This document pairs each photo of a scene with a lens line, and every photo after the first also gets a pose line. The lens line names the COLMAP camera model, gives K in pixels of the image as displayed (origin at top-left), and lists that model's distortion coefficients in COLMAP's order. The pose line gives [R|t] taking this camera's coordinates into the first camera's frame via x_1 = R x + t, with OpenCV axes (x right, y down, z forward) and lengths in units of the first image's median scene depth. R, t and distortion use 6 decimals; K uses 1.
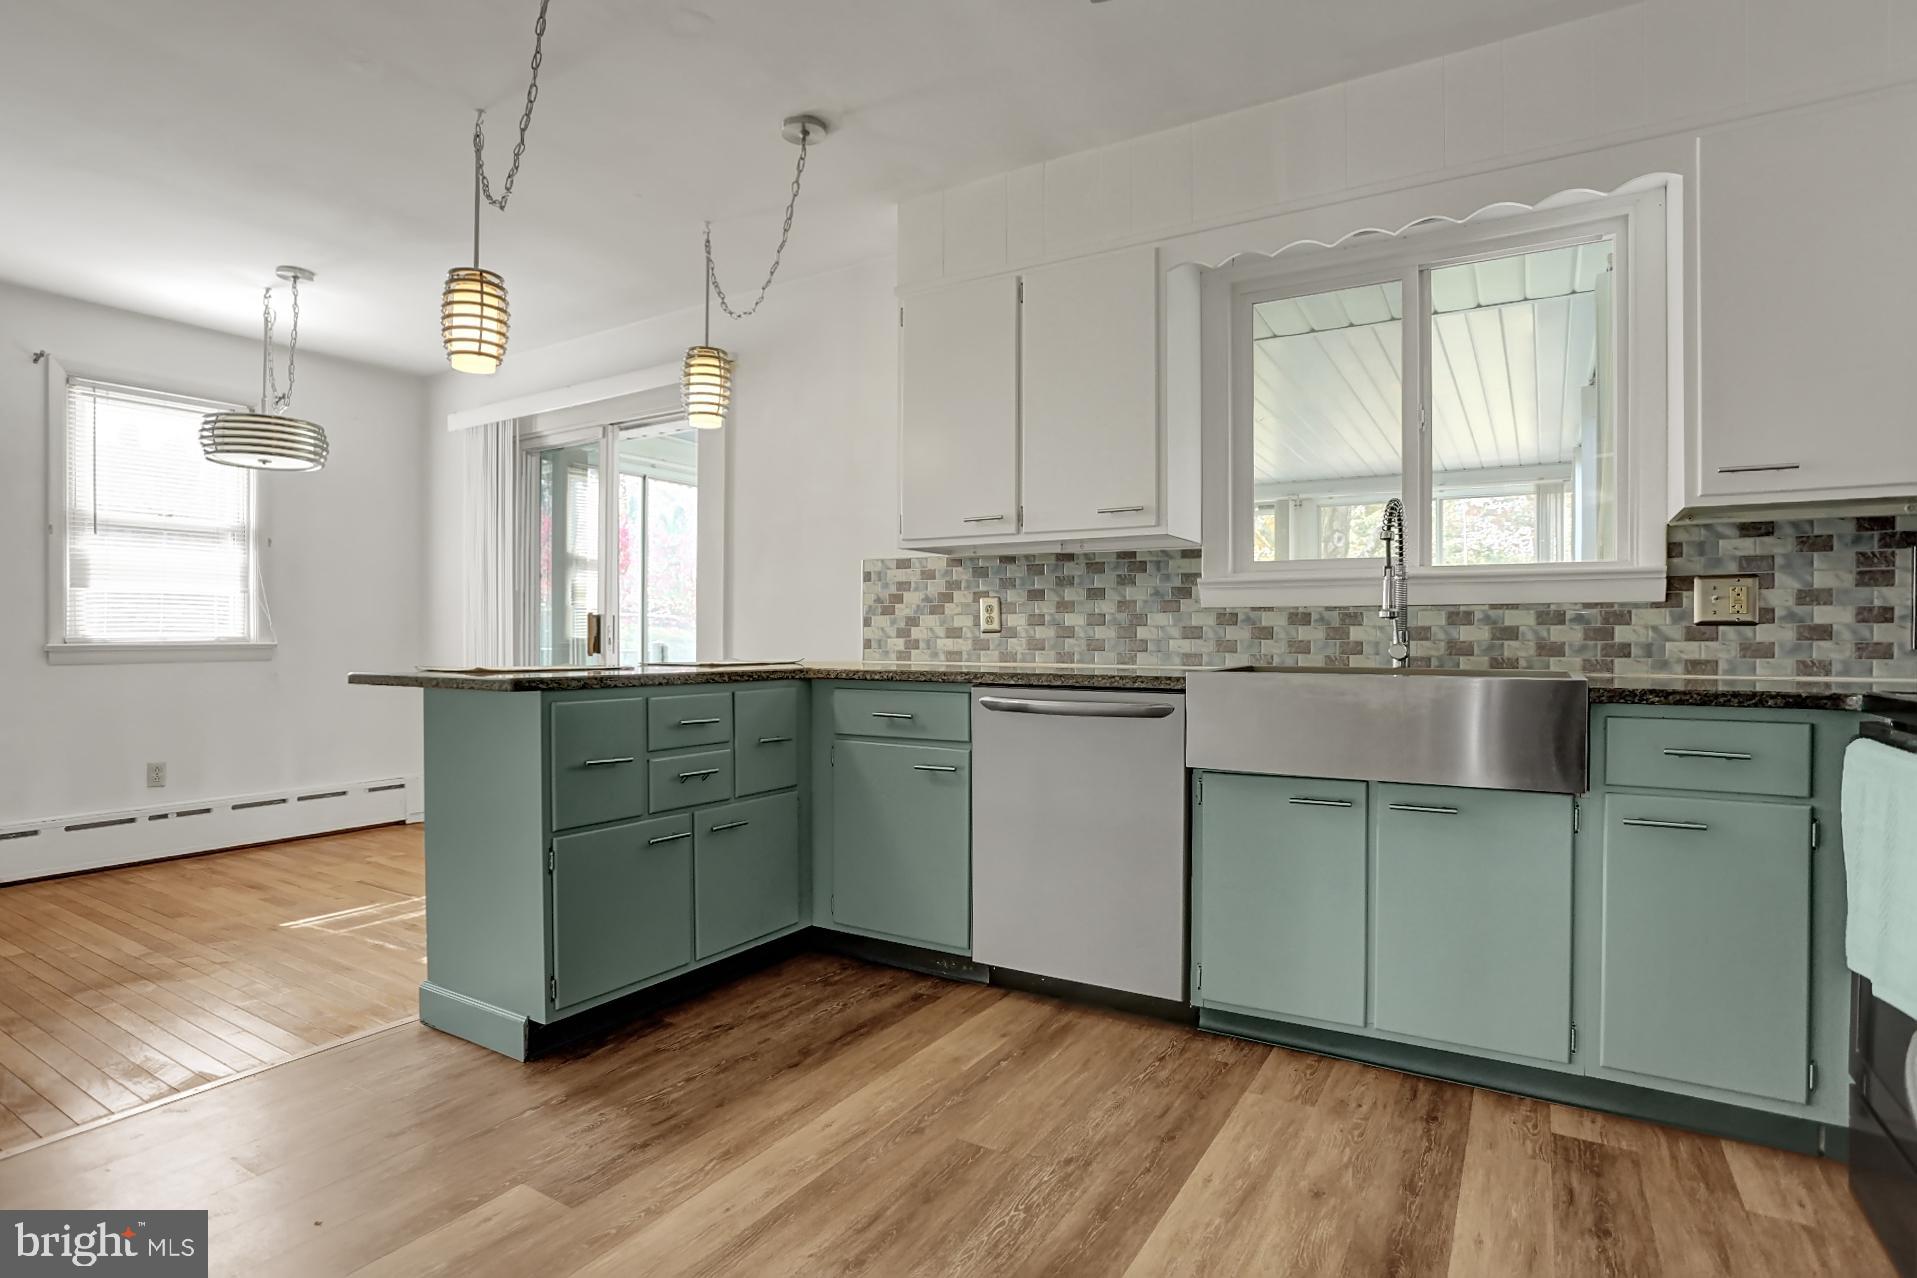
lens RADIAL K [[969.9, 0, 953.3], [0, 969.9, 641.7], [0, 0, 1]] dist [-0.063128, 0.026157]
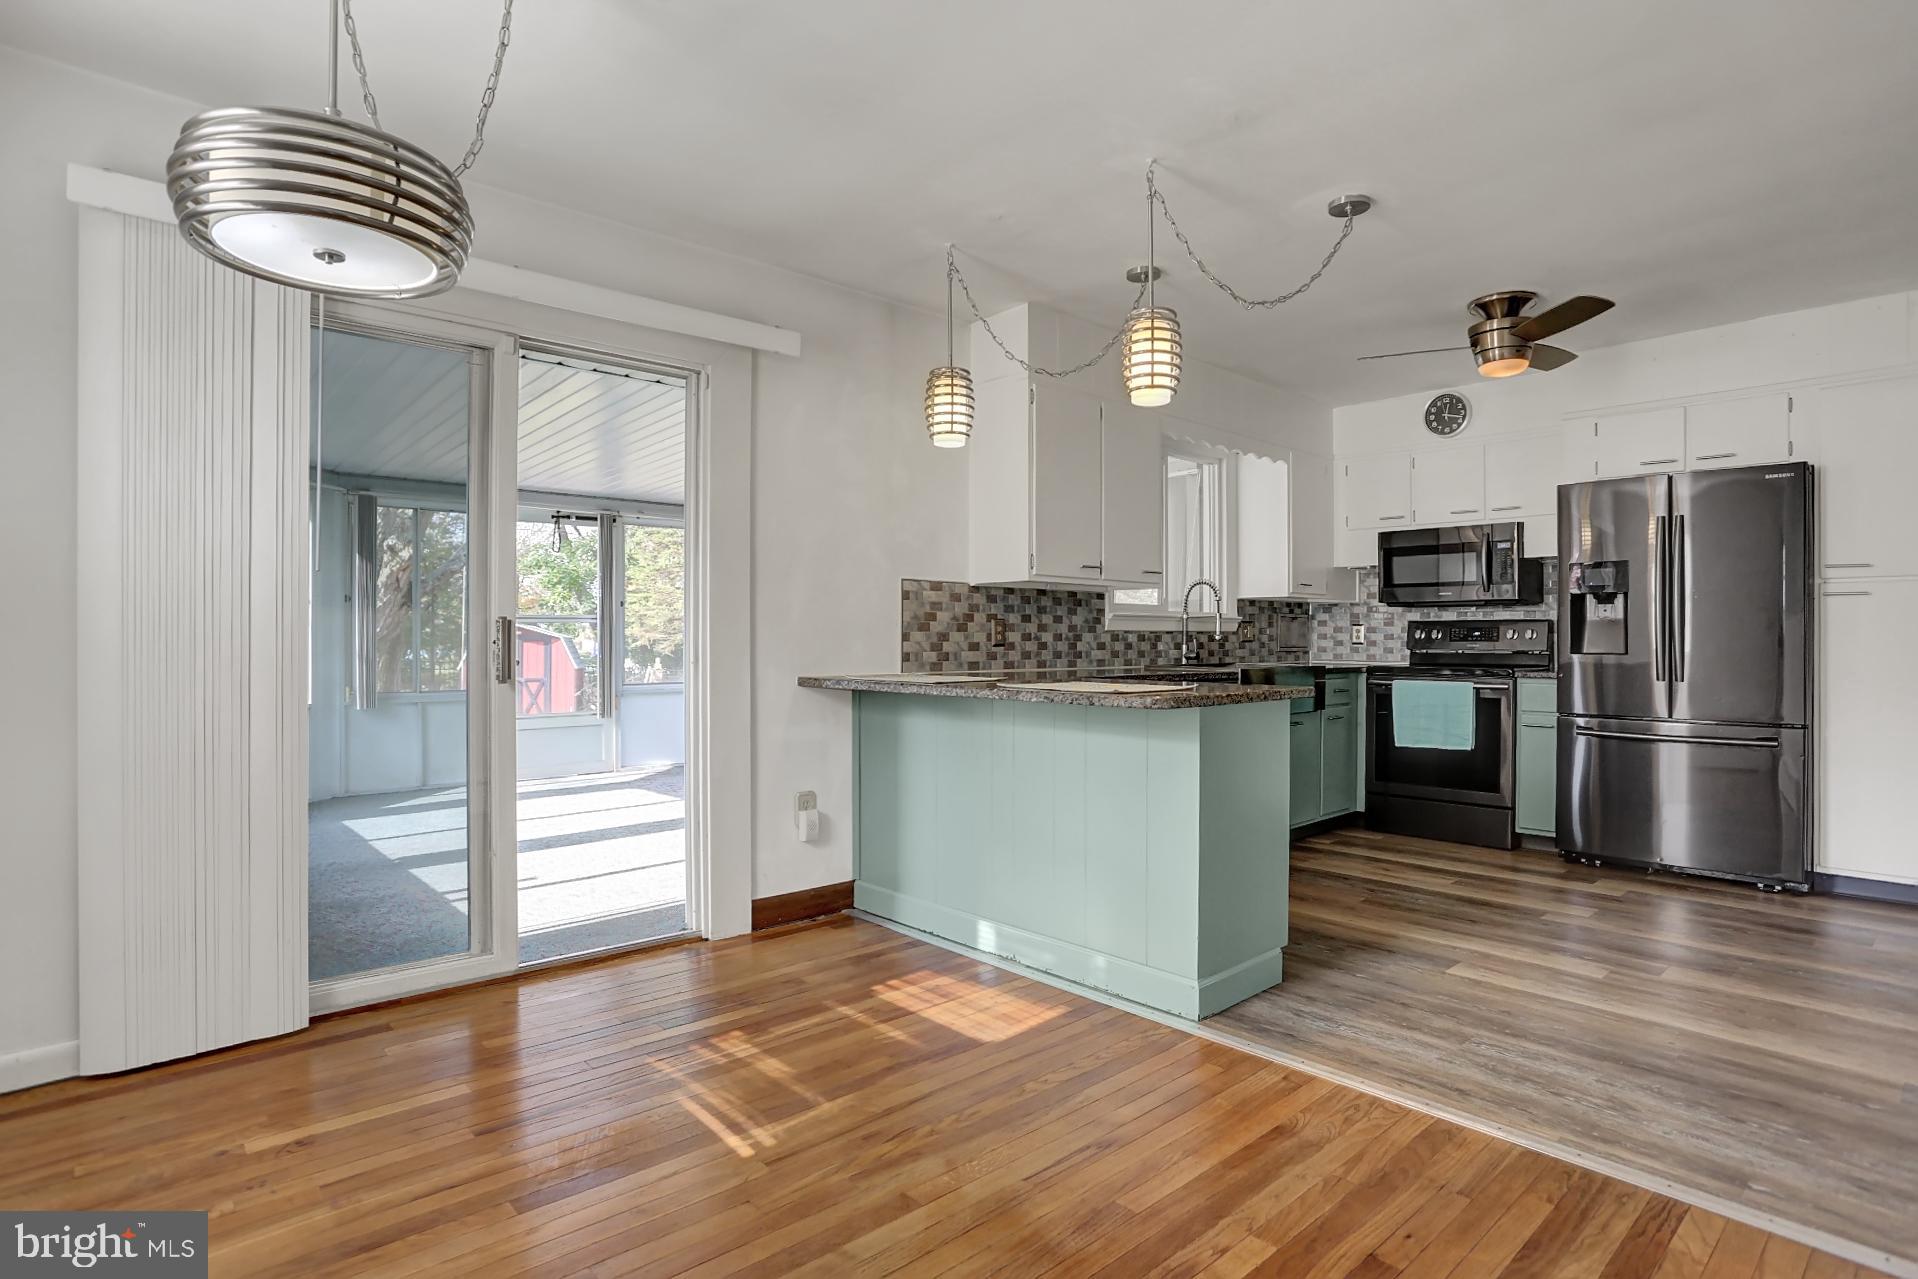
lens RADIAL K [[970.4, 0, 957.9], [0, 970.4, 633.6], [0, 0, 1]] dist [-0.063128, 0.026157]
pose [[0.279917, 0.002308, 0.960022, -1.301579], [0.001826, 0.999994, -0.002937, -0.024261], [-0.960023, 0.002575, 0.279911, 0.746681]]
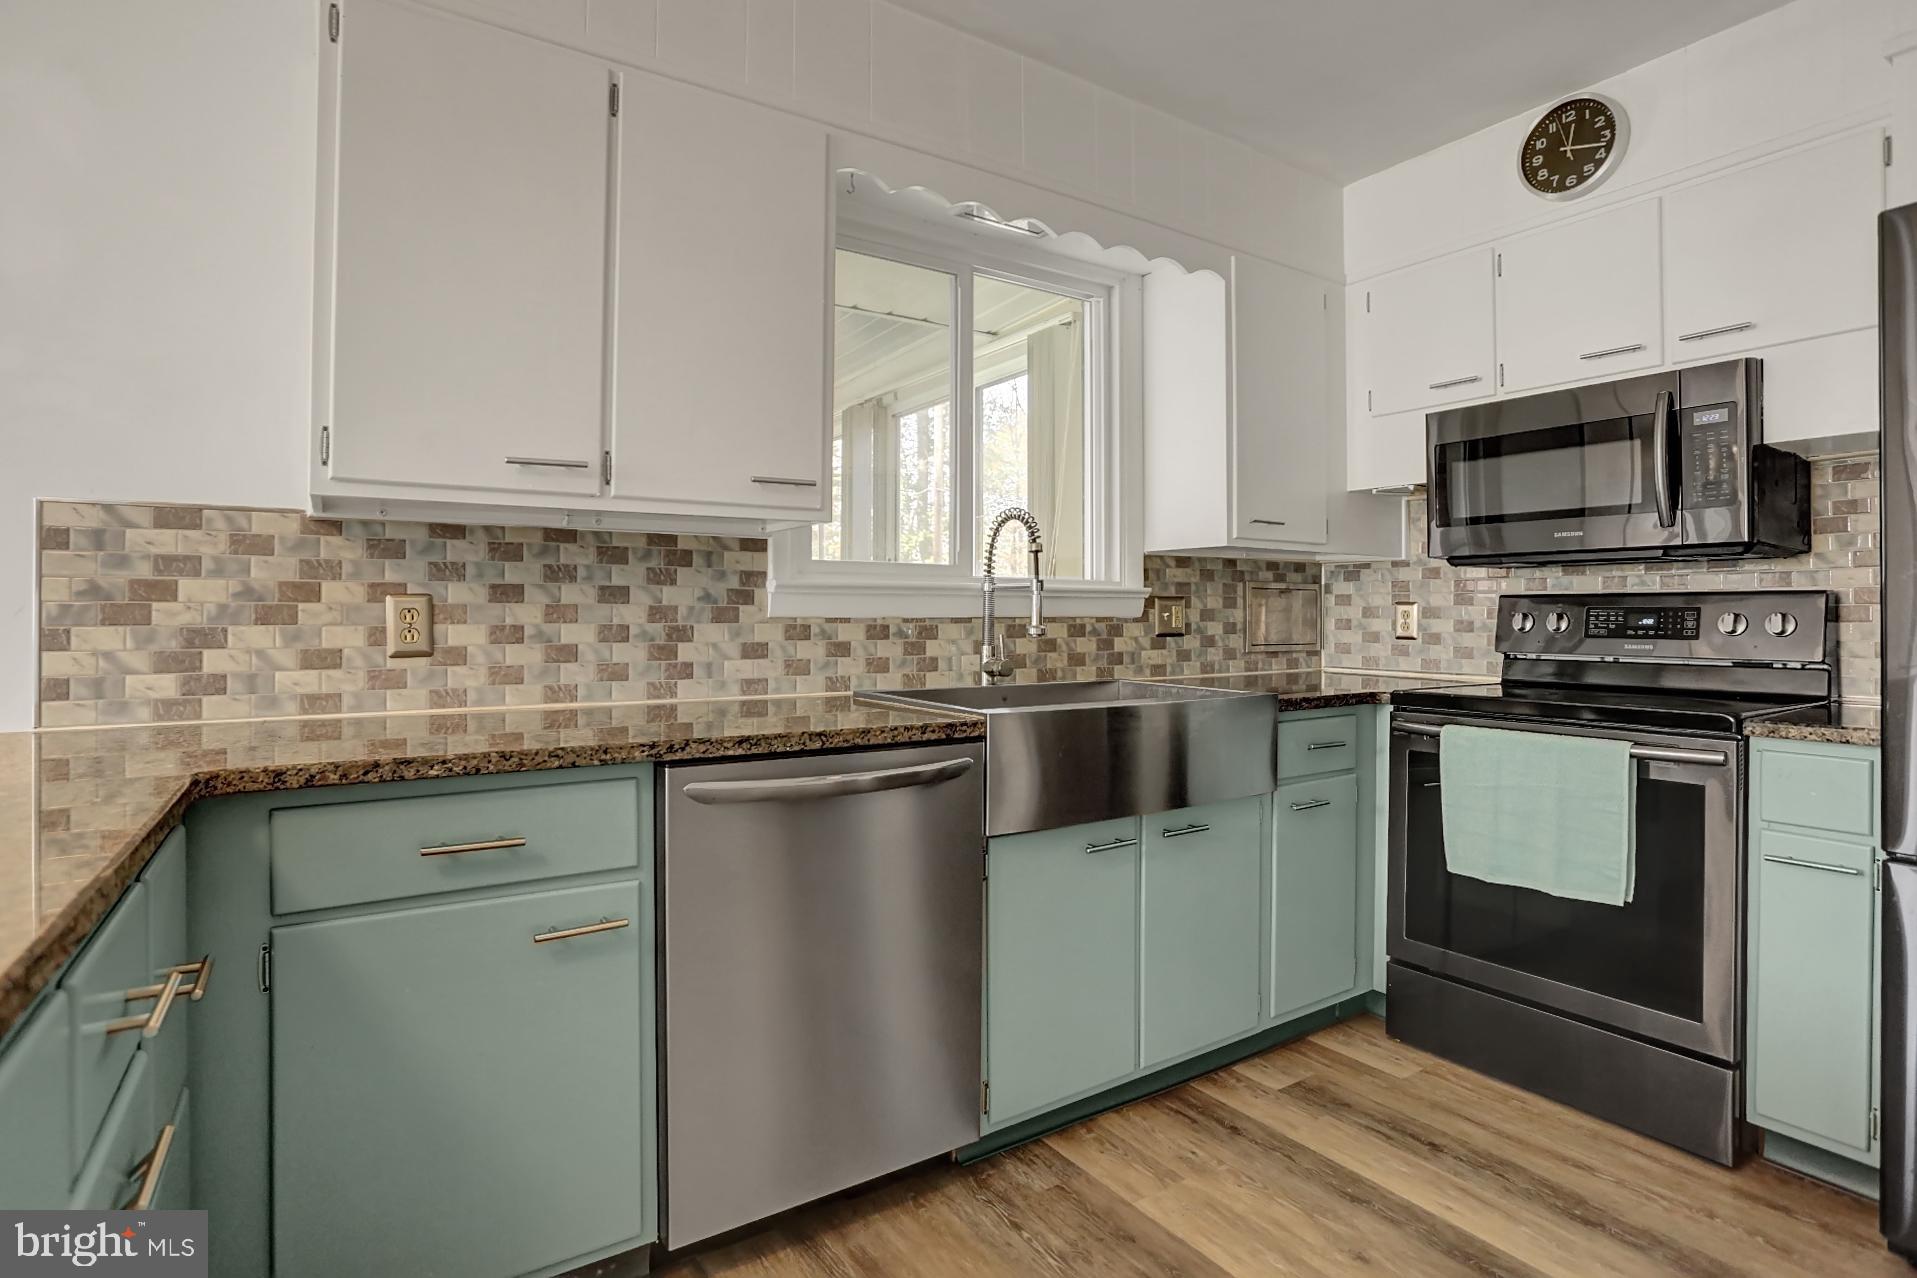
lens RADIAL K [[969.9, 0, 953.1], [0, 969.9, 606.1], [0, 0, 1]] dist [-0.063128, 0.026157]
pose [[0.426678, 0.004506, 0.904392, -0.350697], [0.003058, 0.999975, -0.006425, -0.037098], [-0.904399, 0.005507, 0.426653, 0.518461]]
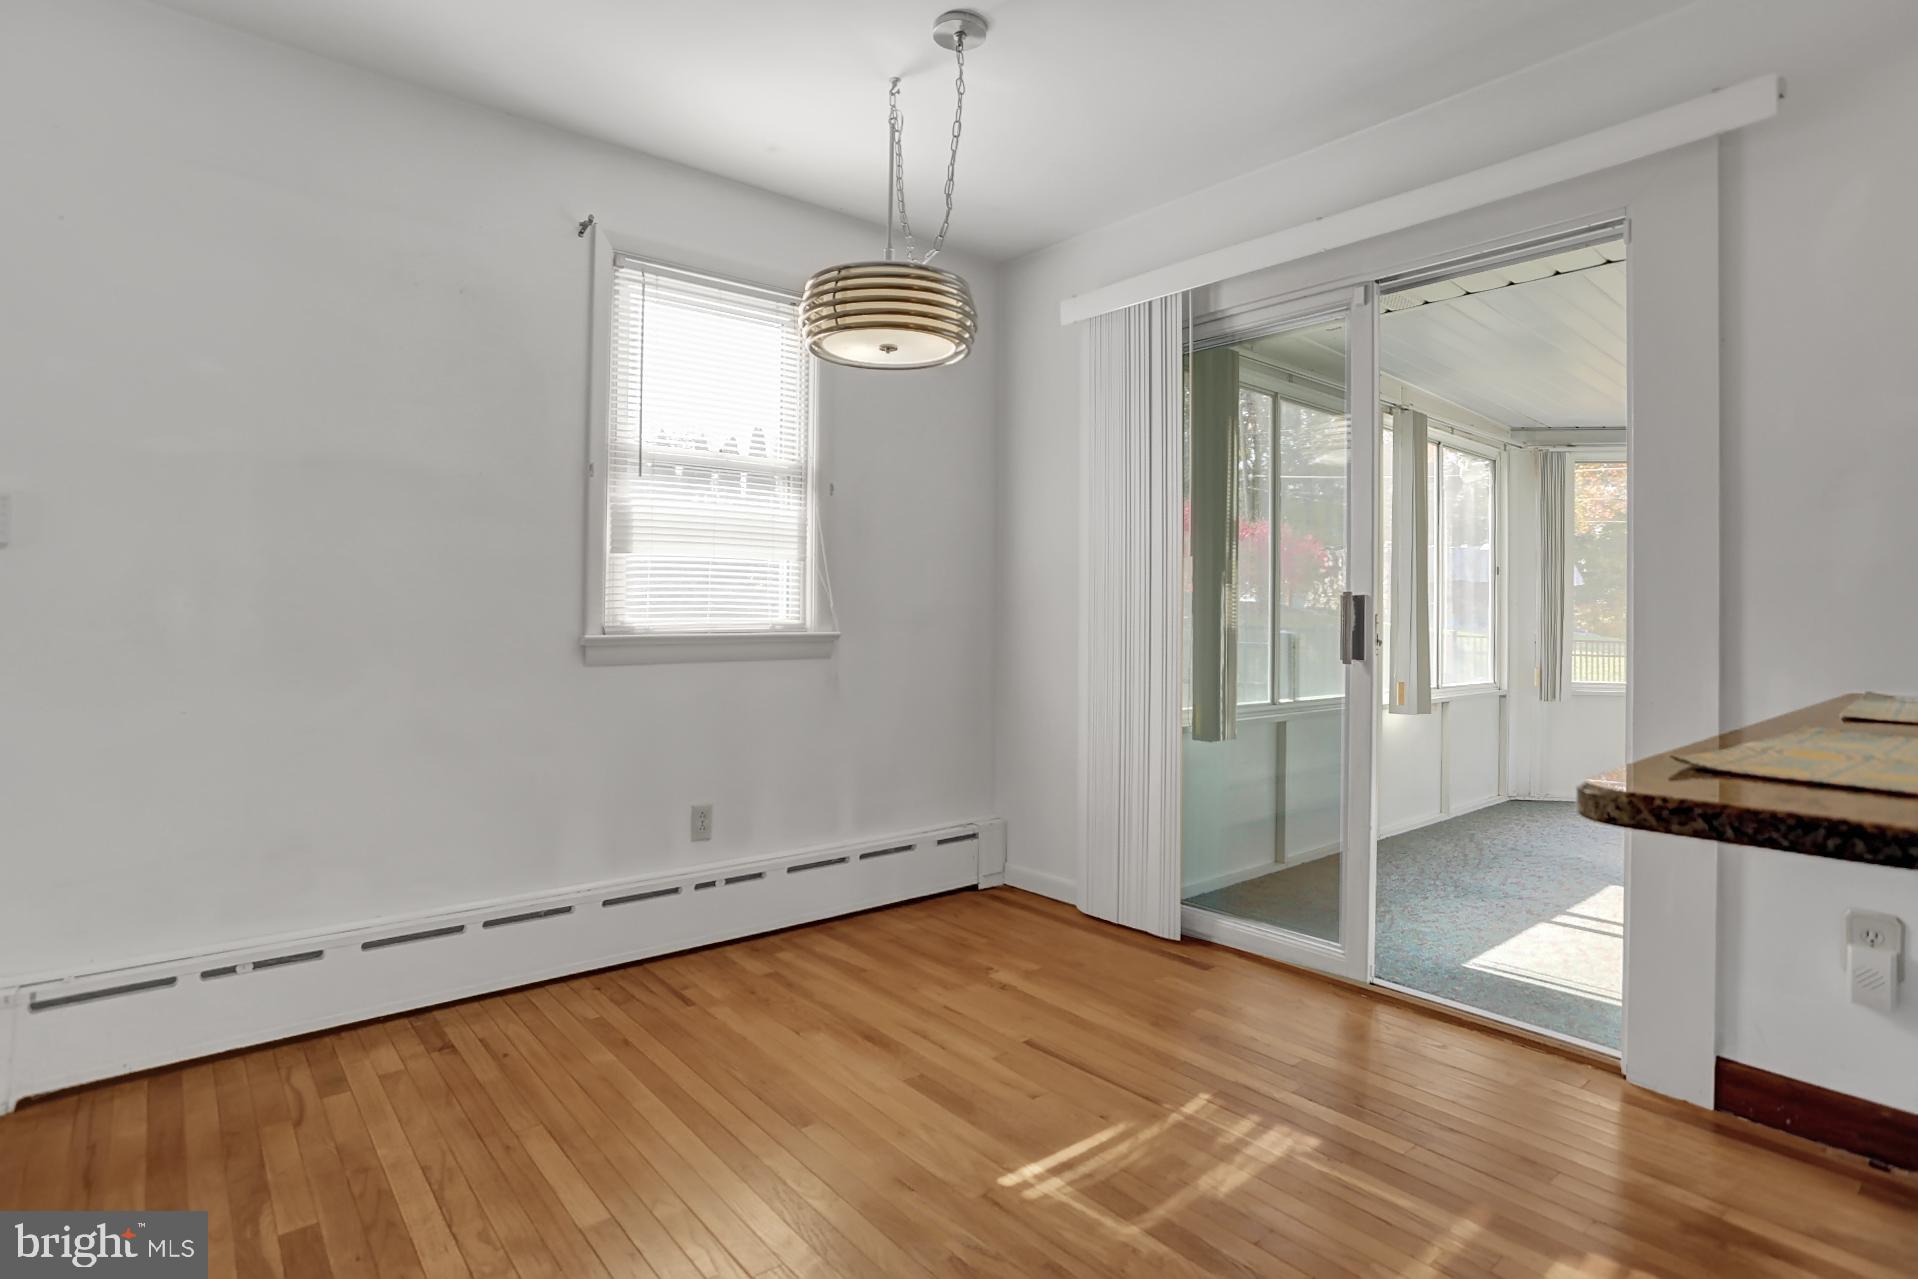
lens RADIAL K [[970.4, 0, 951.7], [0, 970.4, 582.0], [0, 0, 1]] dist [-0.063128, 0.026157]
pose [[0.952070, 0.000969, -0.305879, -0.612803], [-0.009897, 0.999569, -0.027640, -0.024875], [0.305720, 0.029342, 0.951669, 0.502688]]
